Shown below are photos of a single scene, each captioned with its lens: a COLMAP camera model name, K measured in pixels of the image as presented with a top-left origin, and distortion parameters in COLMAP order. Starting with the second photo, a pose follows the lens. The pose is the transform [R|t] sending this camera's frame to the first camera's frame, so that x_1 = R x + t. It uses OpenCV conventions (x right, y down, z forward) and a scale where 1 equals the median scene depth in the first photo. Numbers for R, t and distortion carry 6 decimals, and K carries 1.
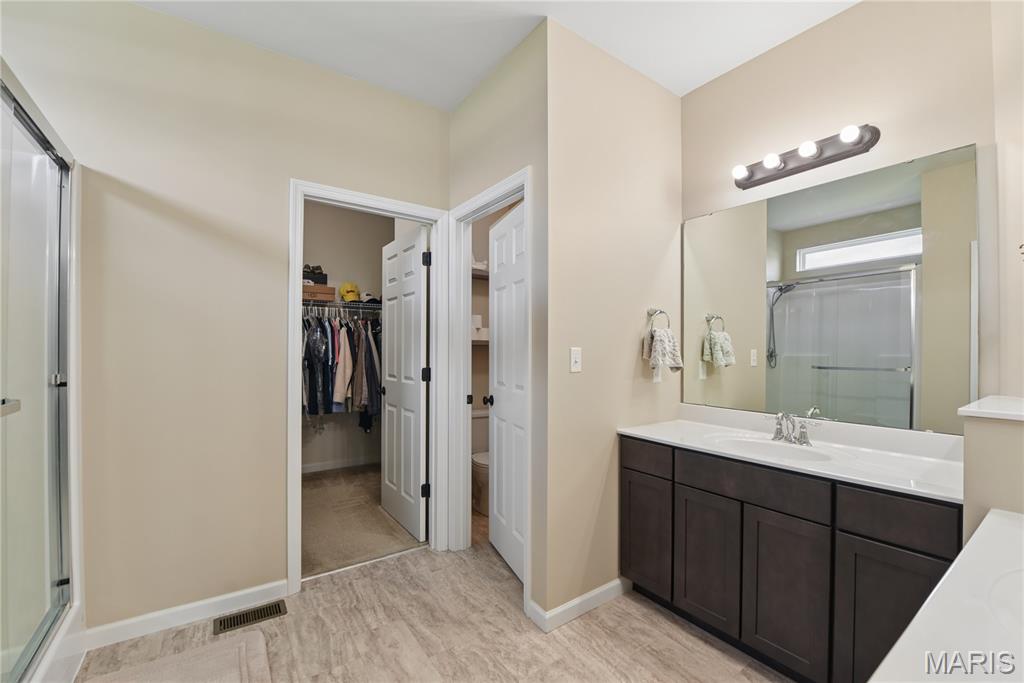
lens RADIAL K [[423.5, 0, 512.9], [0, 423.5, 349.0], [0, 0, 1]] dist [-0.011575, -0.000026]
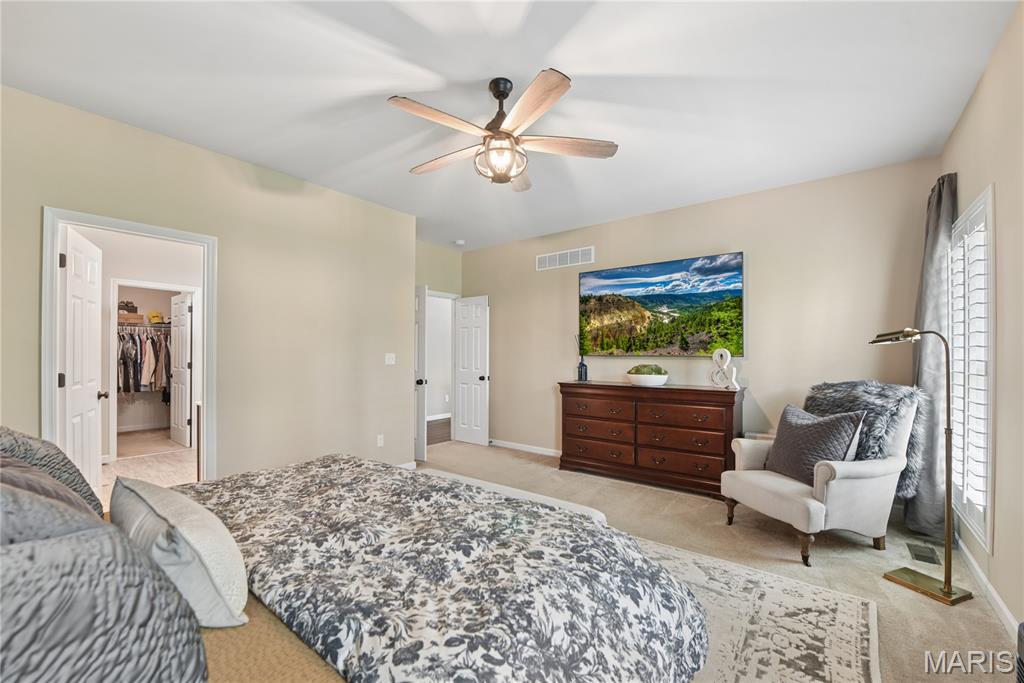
lens RADIAL K [[415.5, 0, 511.1], [0, 415.5, 355.5], [0, 0, 1]] dist [-0.010703, 0.000013]
pose [[0.958392, 0.002964, 0.285439, 0.500966], [-0.003760, 0.999990, 0.002244, 0.001552], [-0.285430, -0.003224, 0.958394, -0.955615]]
